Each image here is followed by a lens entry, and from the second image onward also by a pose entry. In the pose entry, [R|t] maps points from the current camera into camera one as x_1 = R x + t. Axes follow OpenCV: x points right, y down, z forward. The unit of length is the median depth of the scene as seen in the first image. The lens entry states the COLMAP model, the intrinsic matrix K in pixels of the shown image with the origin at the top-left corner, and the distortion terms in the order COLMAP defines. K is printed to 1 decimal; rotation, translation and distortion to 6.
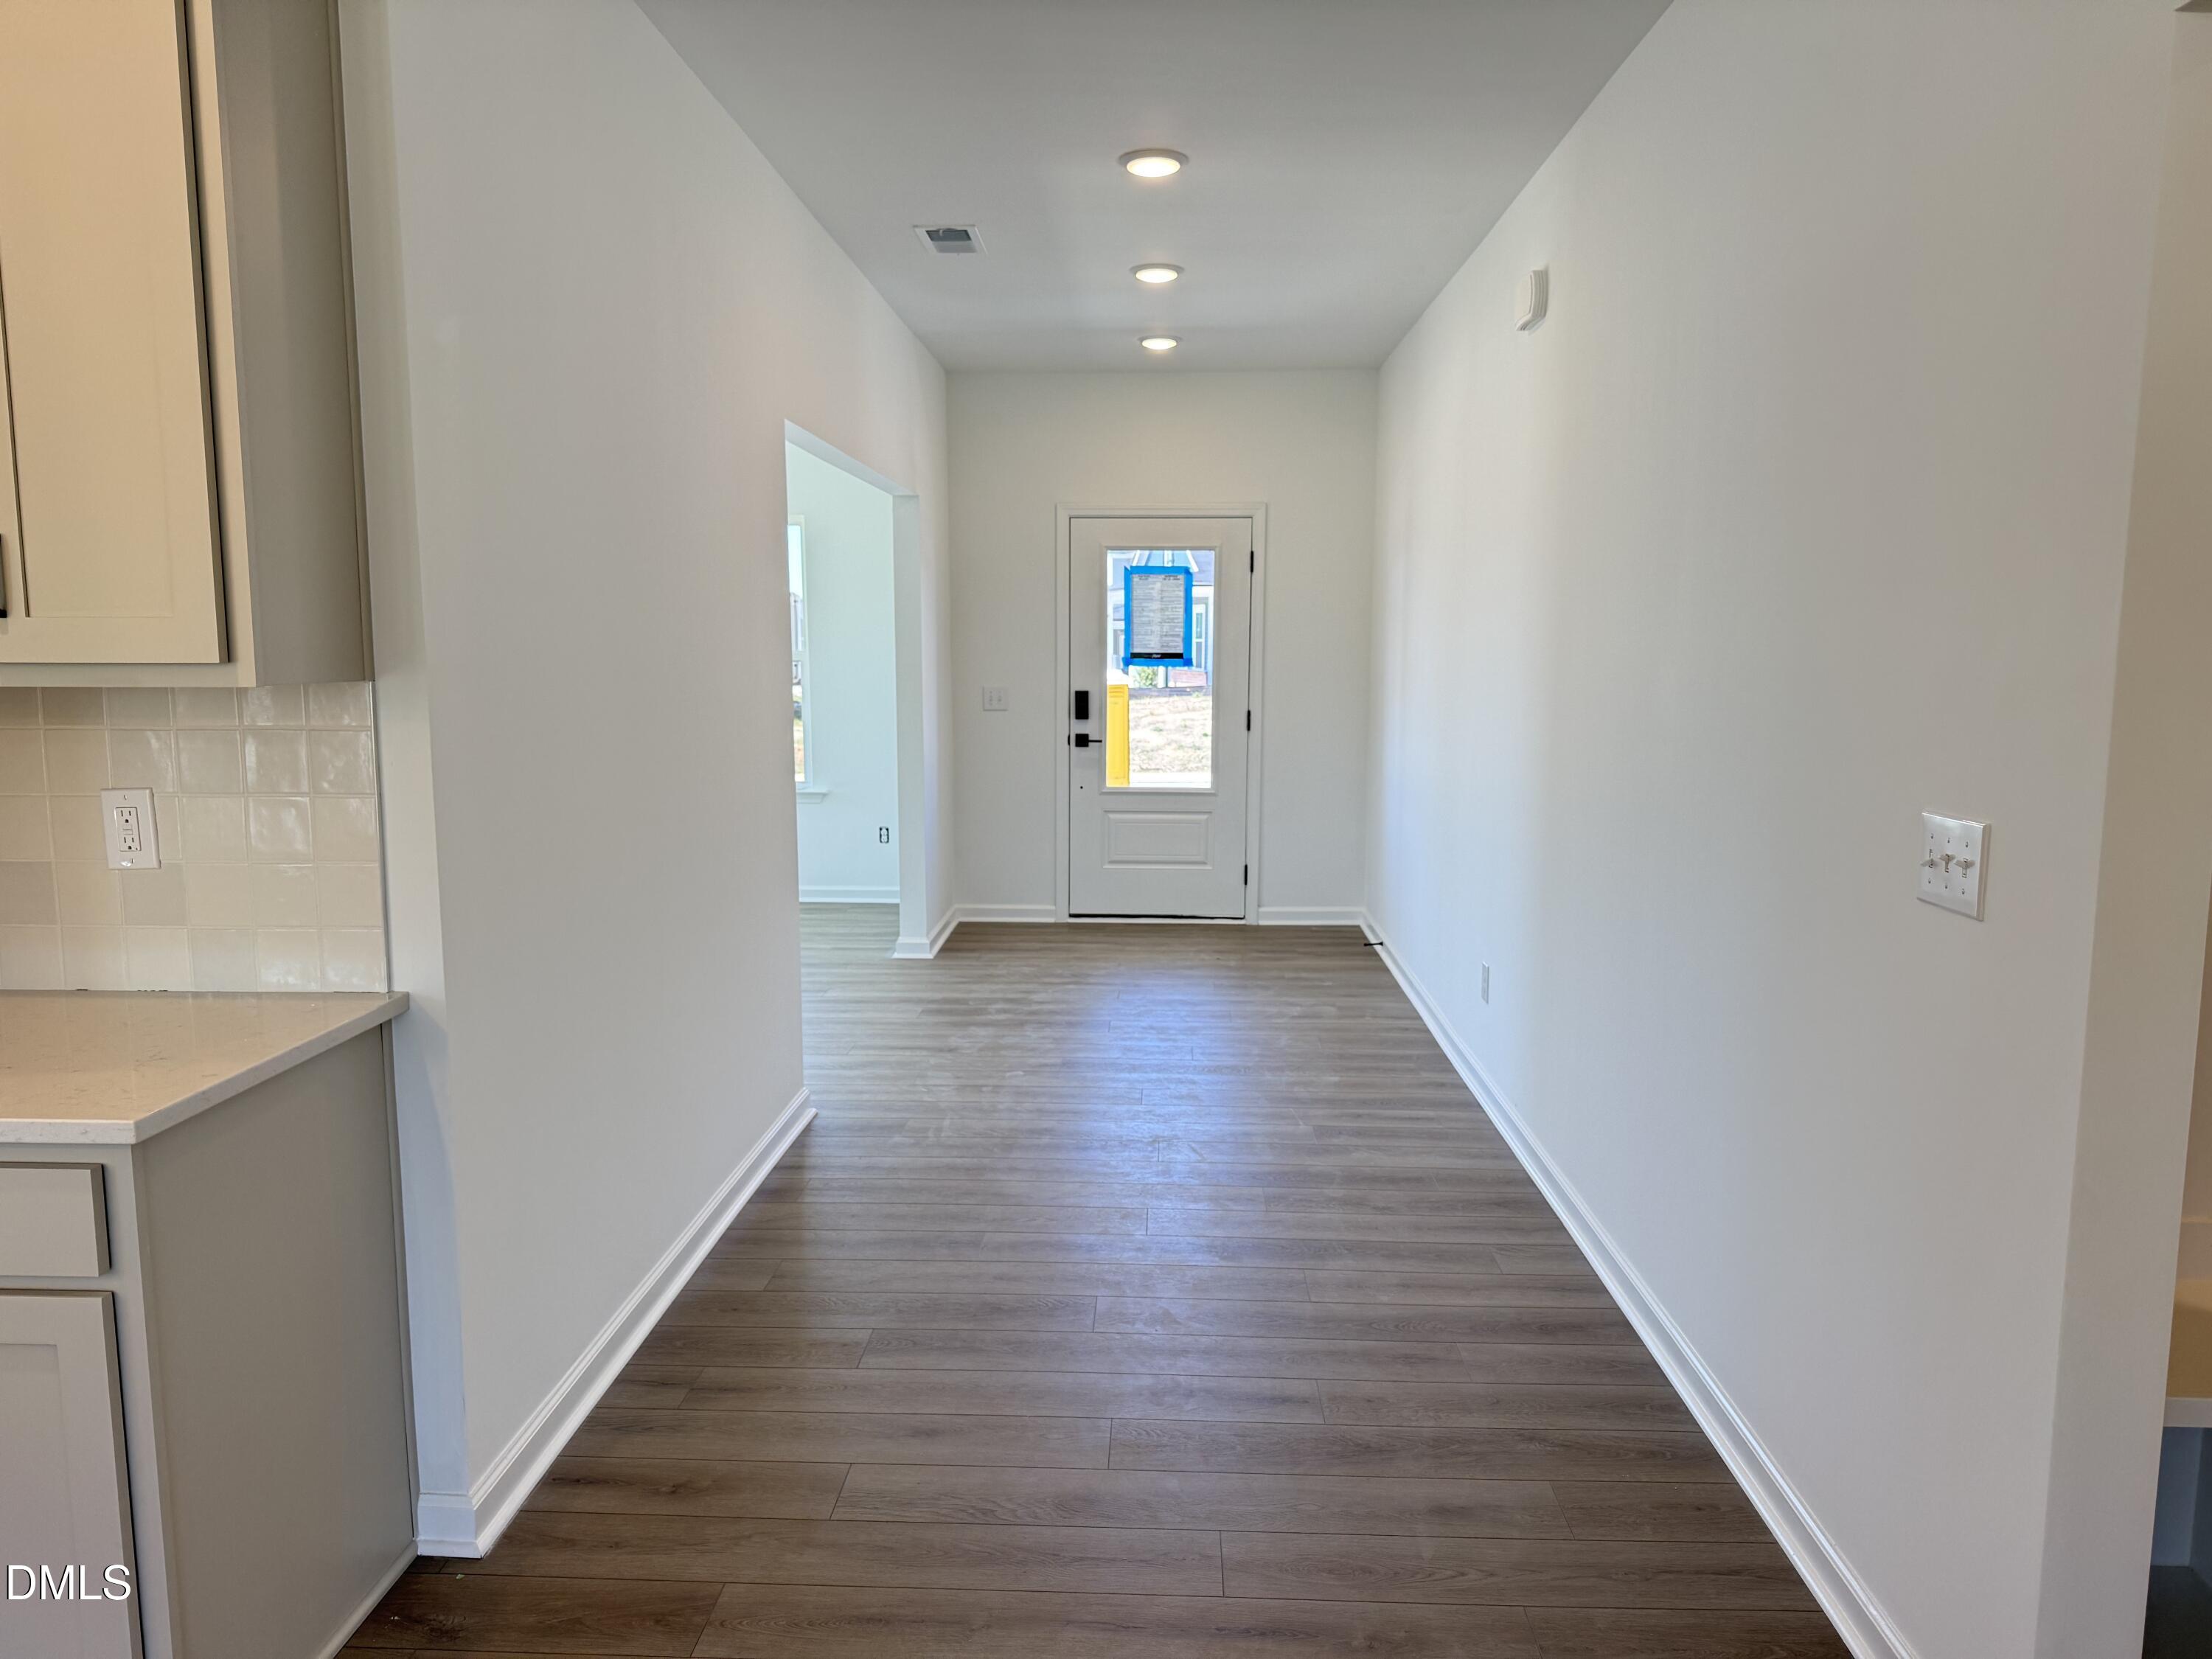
lens RADIAL K [[1586.8, 0, 1114.6], [0, 1586.8, 831.6], [0, 0, 1]] dist [0.001970, 0.001071]
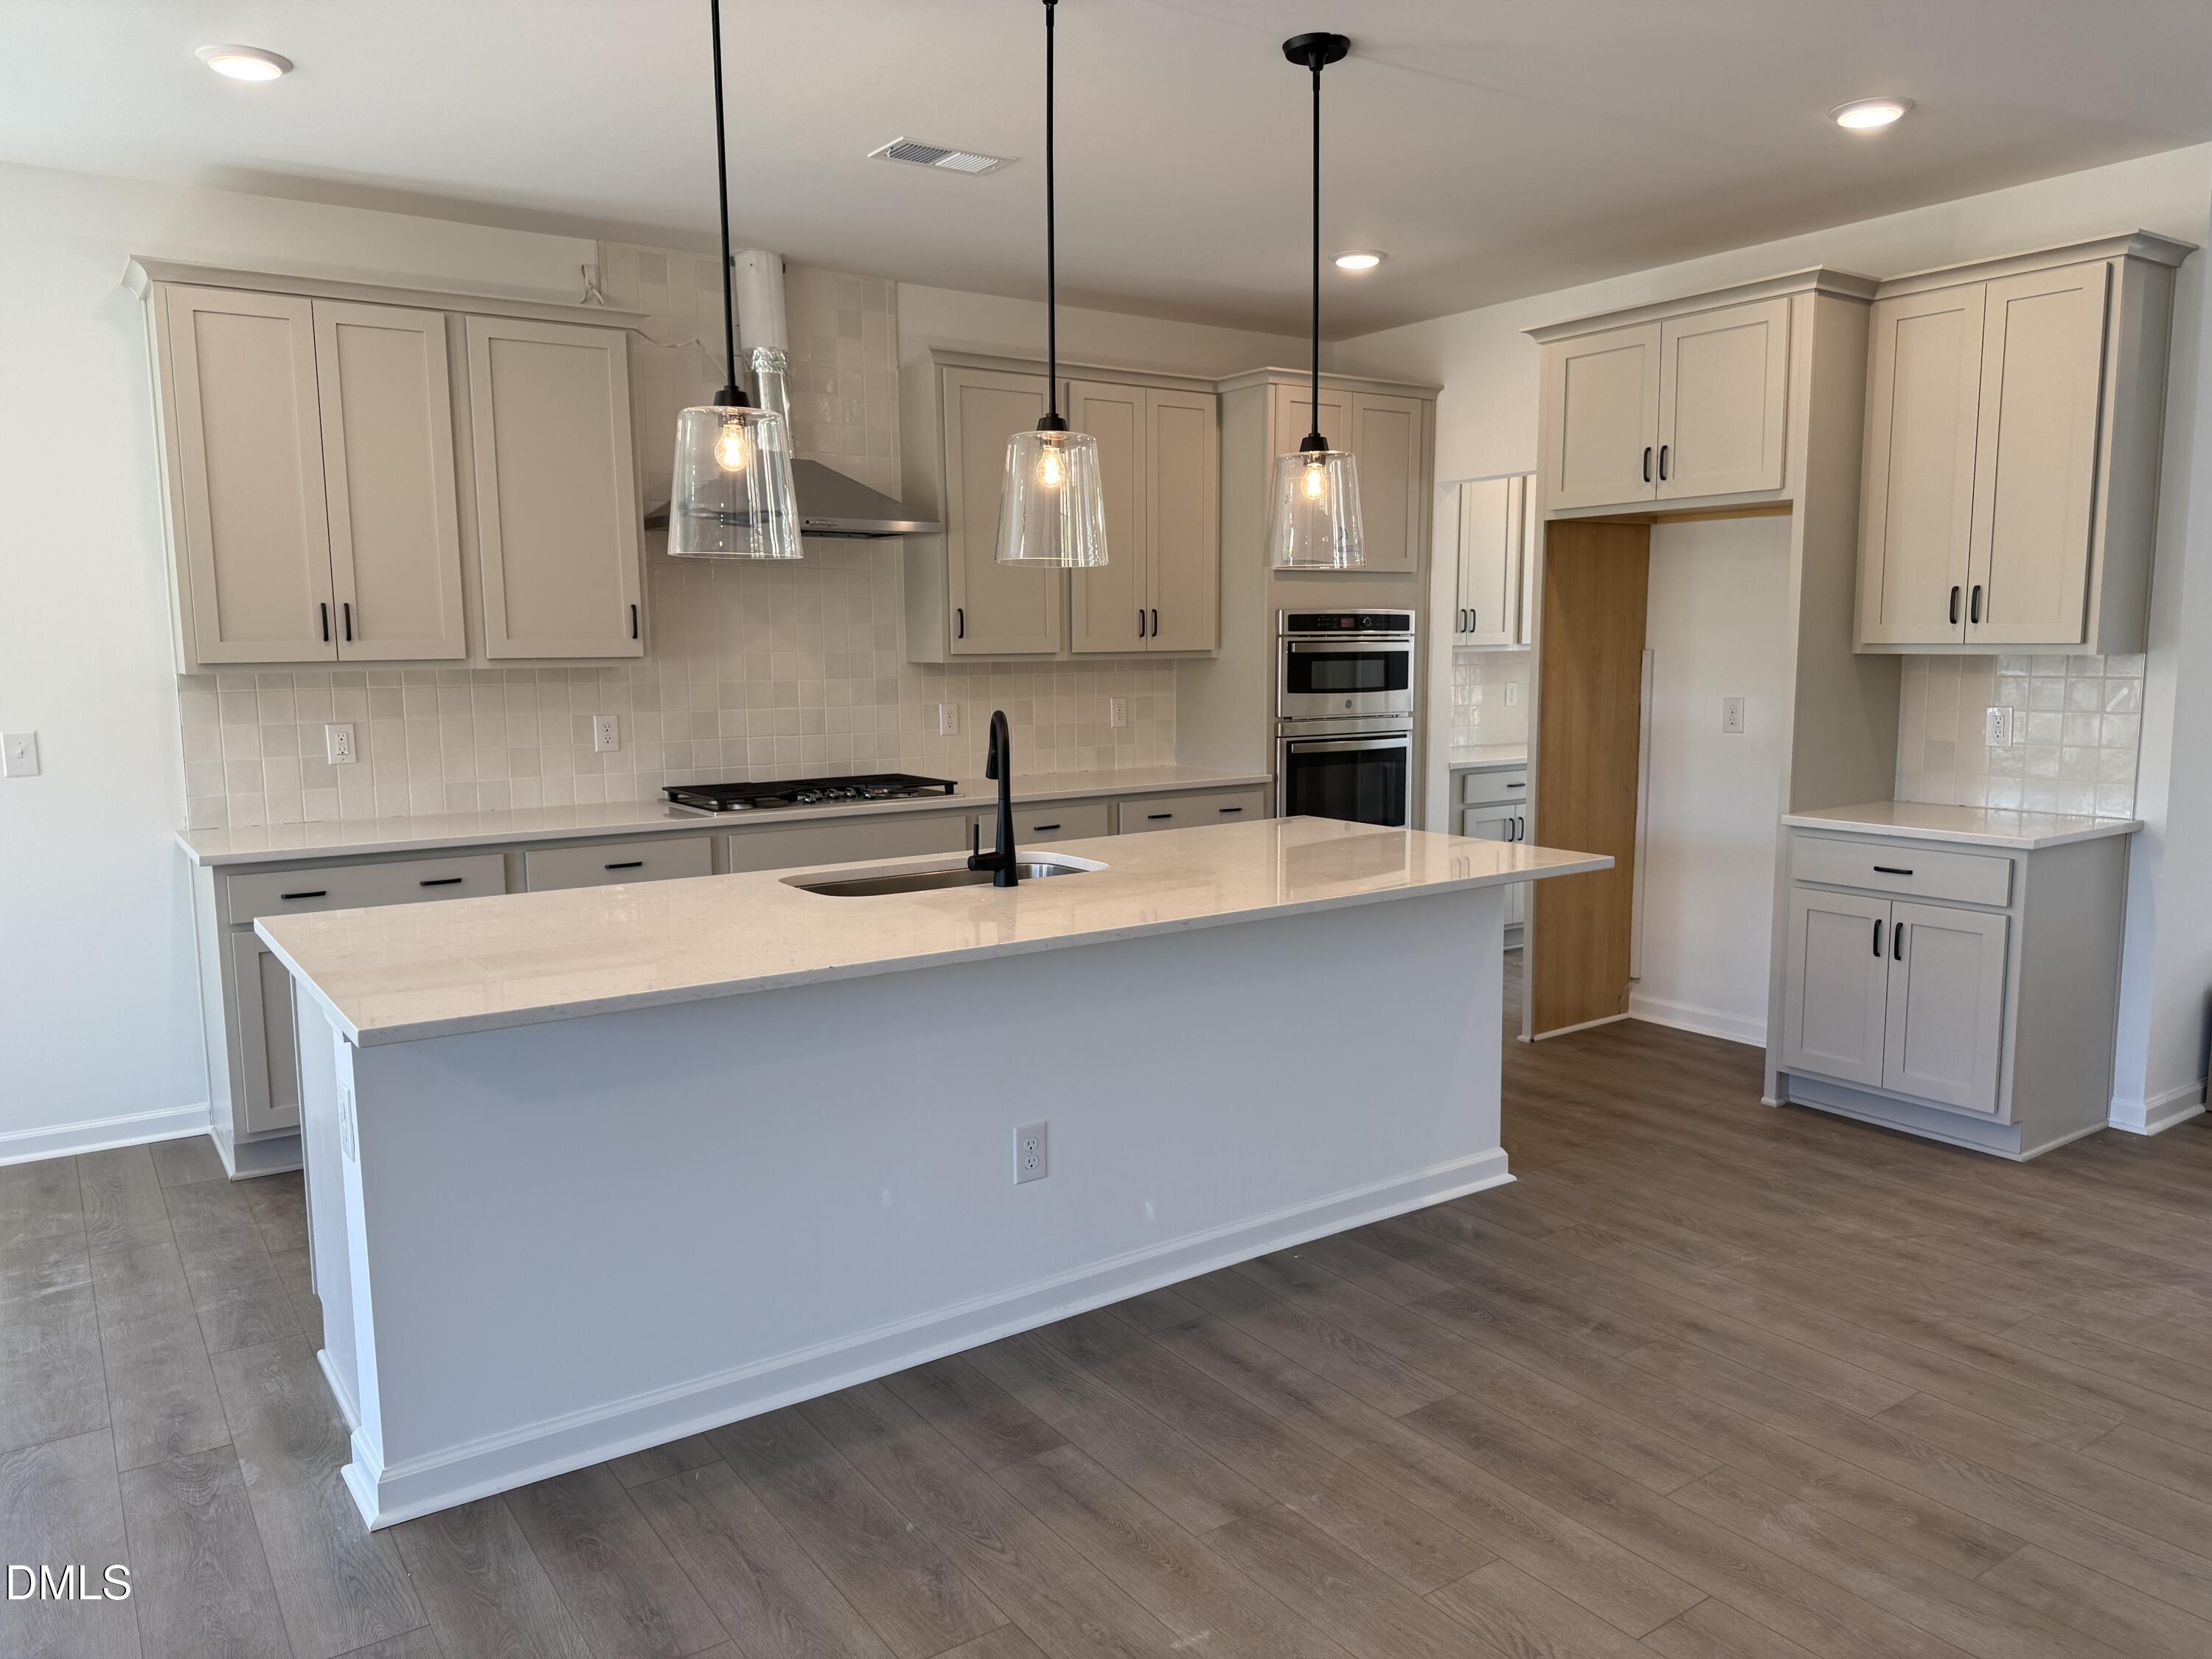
lens RADIAL K [[1586.8, 0, 1114.6], [0, 1586.8, 831.6], [0, 0, 1]] dist [0.001970, 0.001071]
pose [[0.613857, 0.100523, -0.782991, 0.284317], [-0.094640, 0.994077, 0.053426, 0.132103], [0.783724, 0.041306, 0.619735, -1.137141]]
